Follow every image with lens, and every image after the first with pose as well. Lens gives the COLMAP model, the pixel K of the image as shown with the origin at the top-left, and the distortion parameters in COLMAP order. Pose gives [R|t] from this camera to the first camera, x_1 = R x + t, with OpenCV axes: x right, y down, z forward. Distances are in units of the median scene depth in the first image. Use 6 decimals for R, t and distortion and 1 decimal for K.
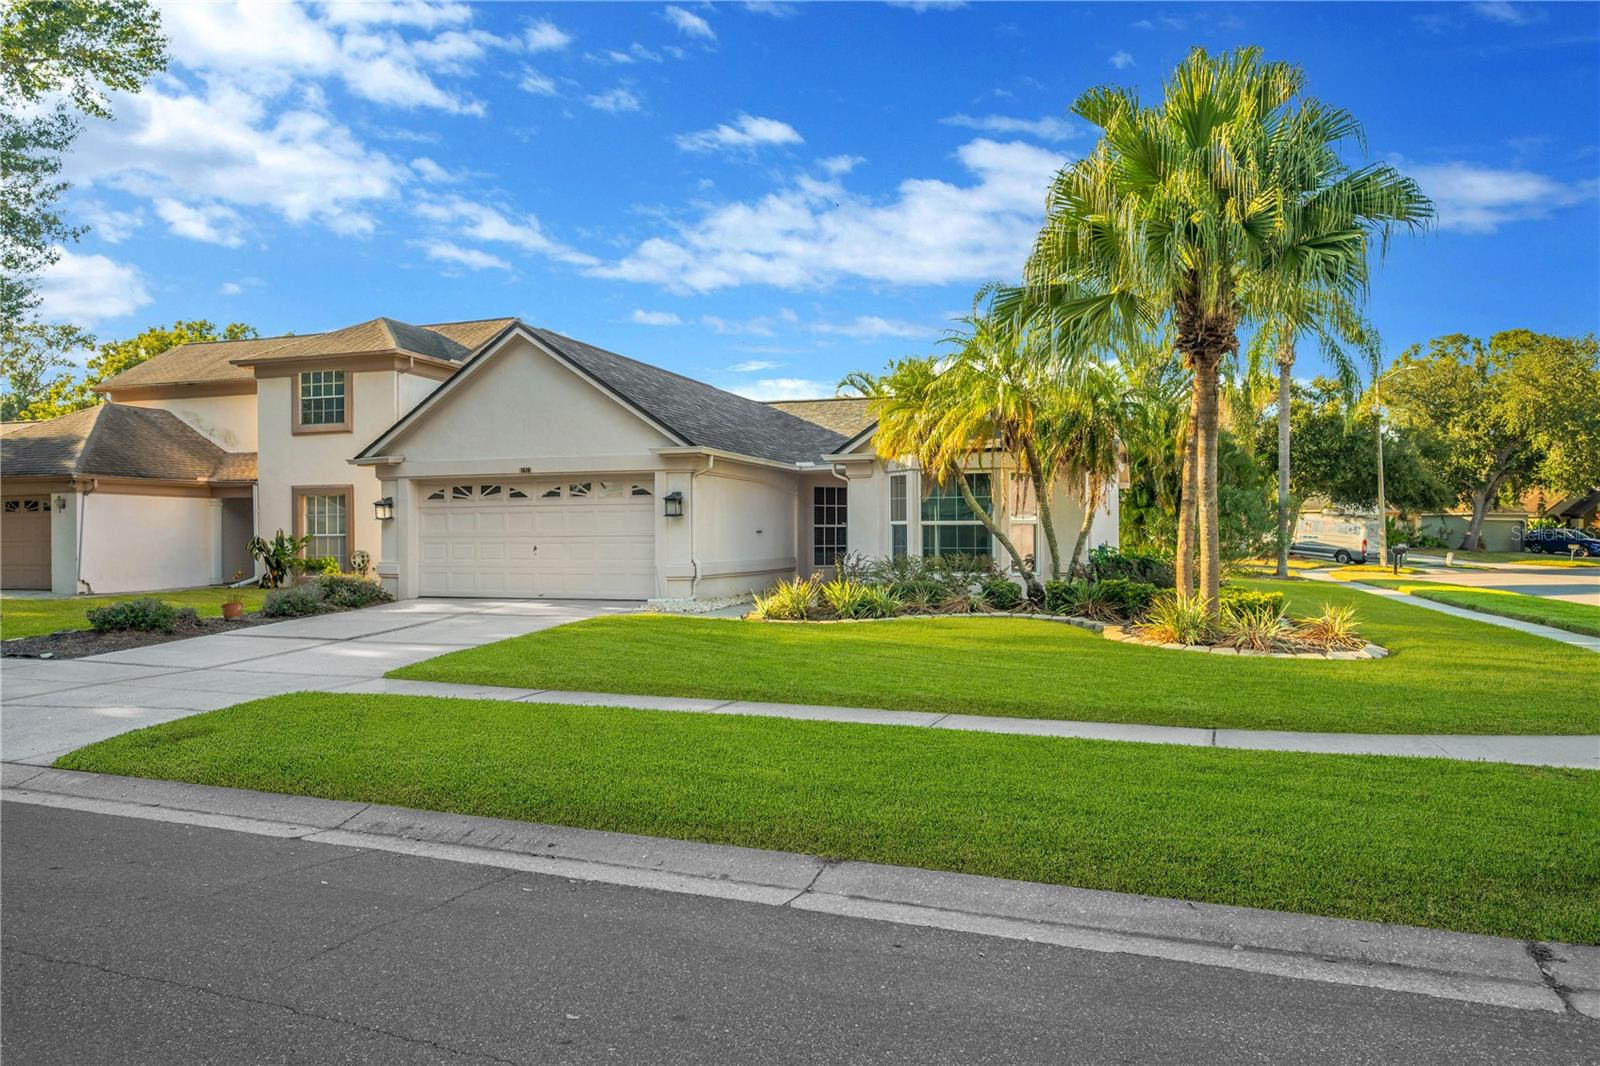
lens RADIAL K [[1061.4, 0, 800.0], [0, 1061.4, 533.0], [0, 0, 1]] dist [-0.000168, 0.000157]
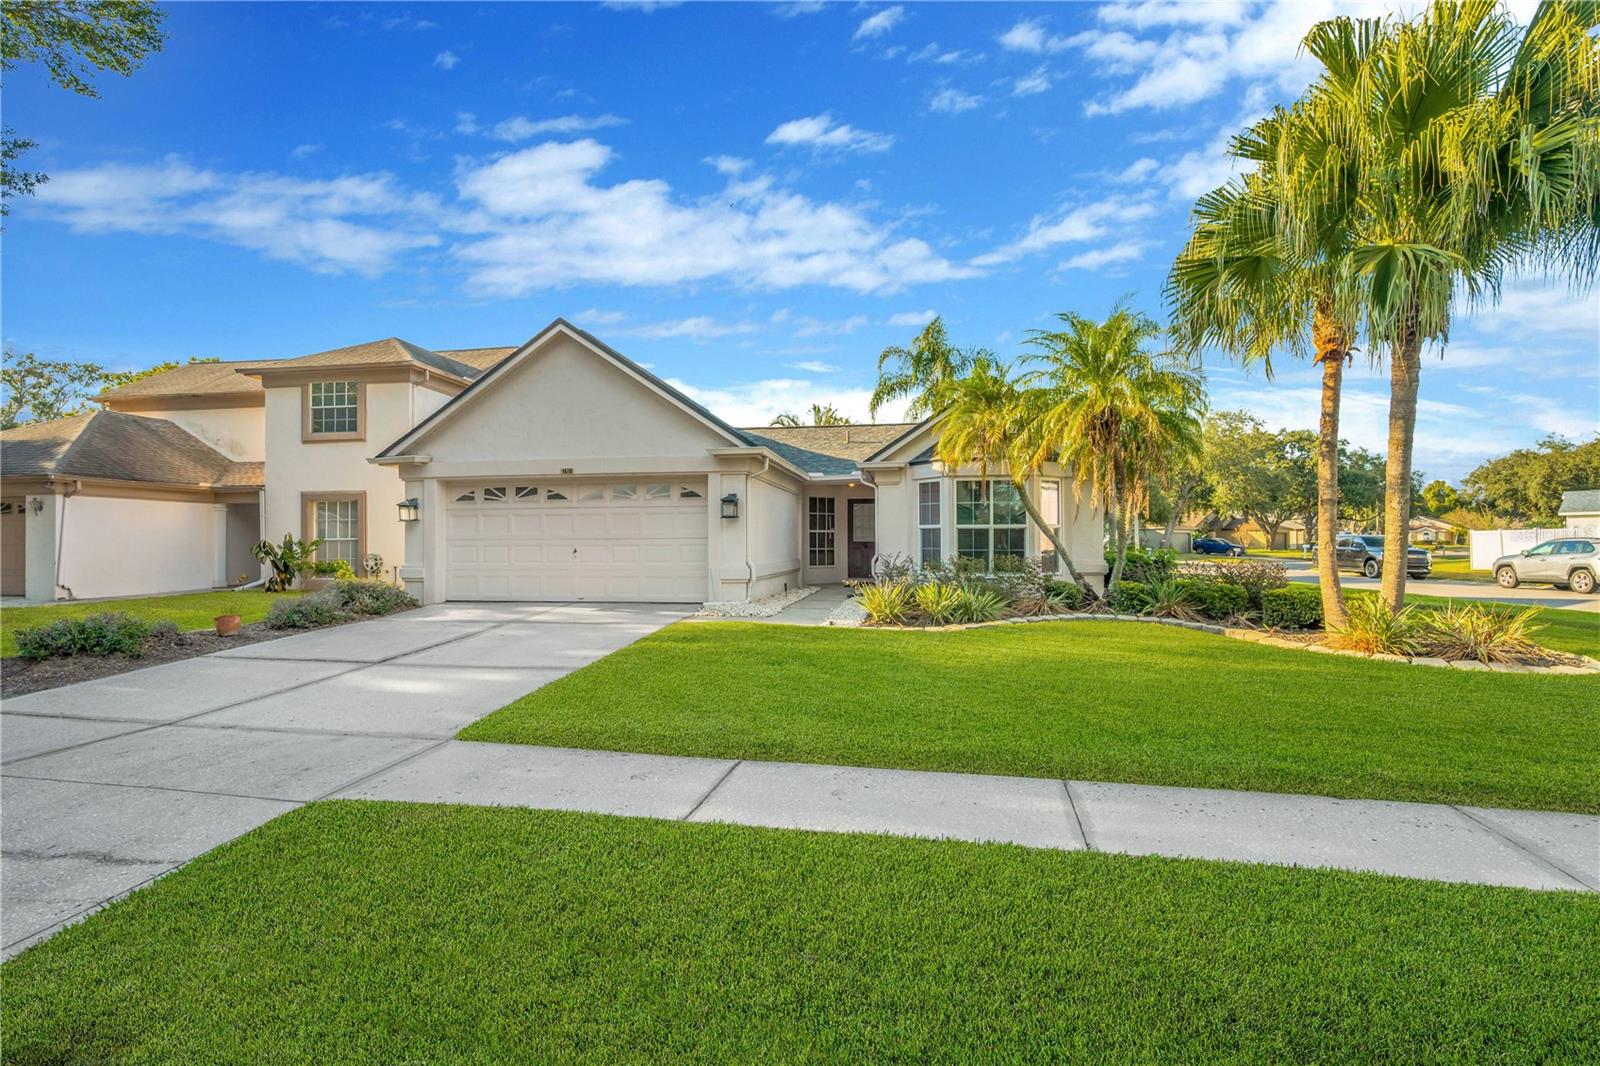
lens RADIAL K [[718.8, 0, 800.0], [0, 718.8, 533.0], [0, 0, 1]] dist [-0.000410, 0.000418]
pose [[0.986392, 0.002365, 0.164391, -0.122087], [-0.000446, 0.999931, -0.011707, 0.004296], [-0.164407, 0.011474, 0.986326, 0.245238]]
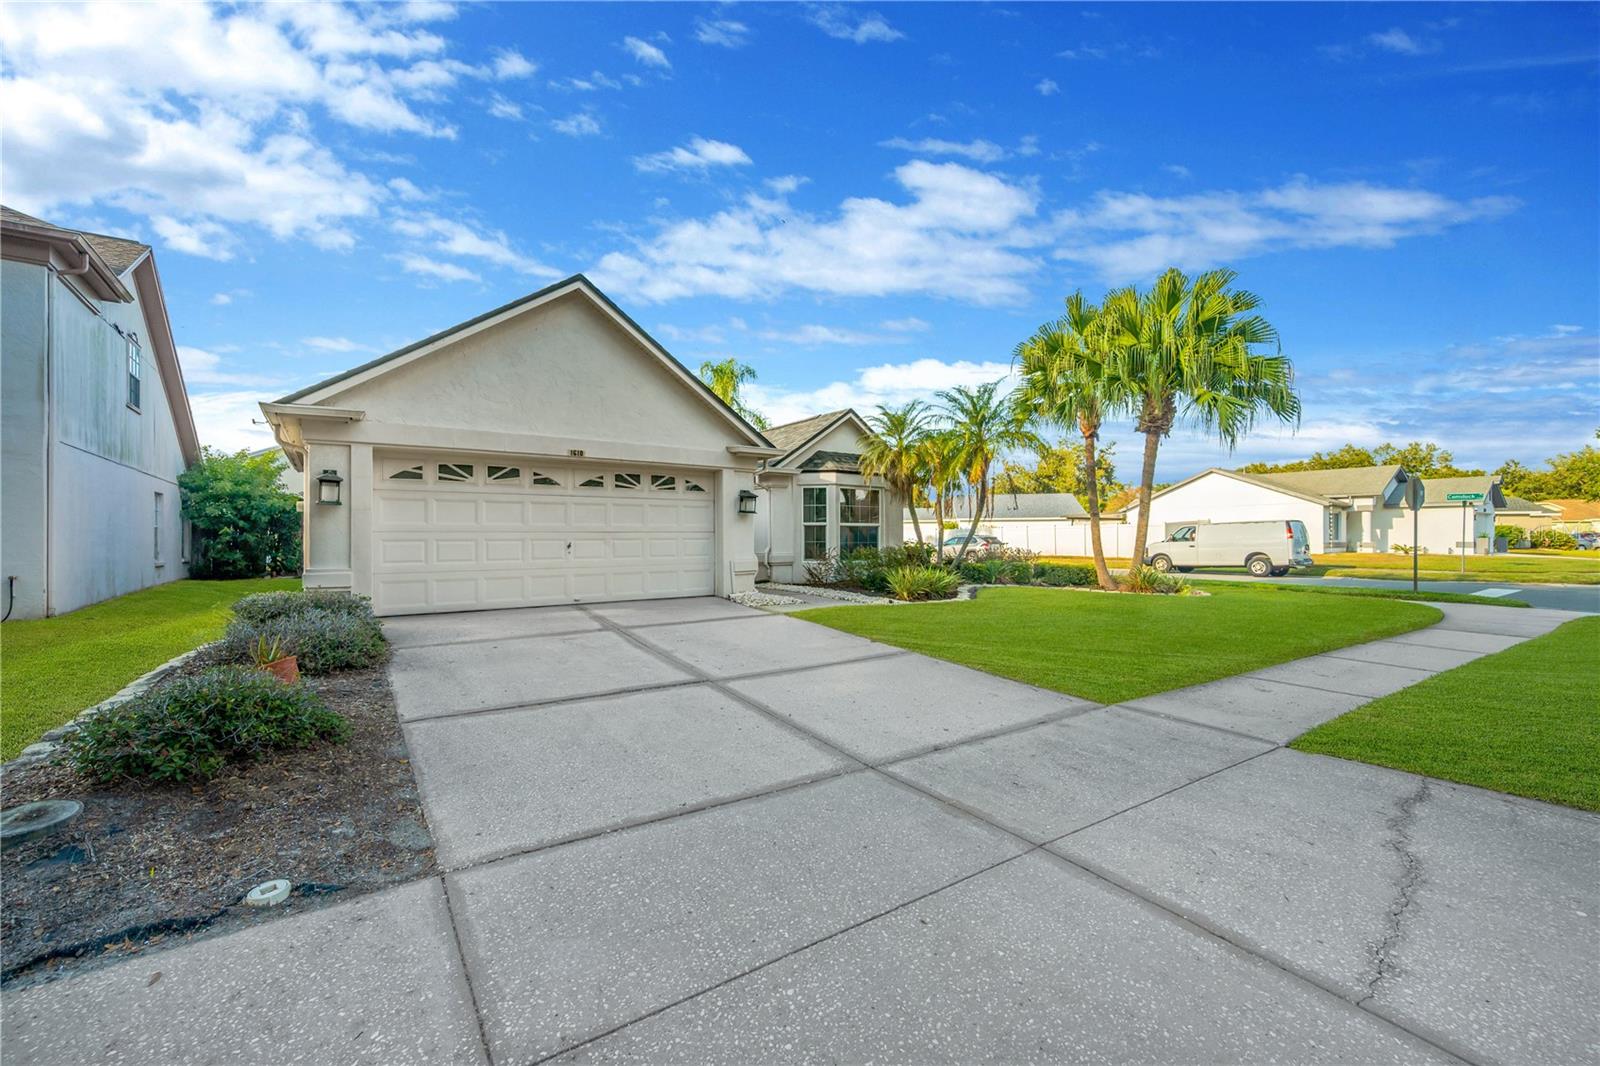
lens RADIAL K [[634.1, 0, 800.0], [0, 634.1, 533.0], [0, 0, 1]] dist [0.000365, -0.000048]
pose [[0.578989, 0.006818, 0.815307, -0.442980], [-0.001730, 0.999973, -0.007134, 0.005930], [-0.815334, 0.002720, 0.578985, 0.442296]]
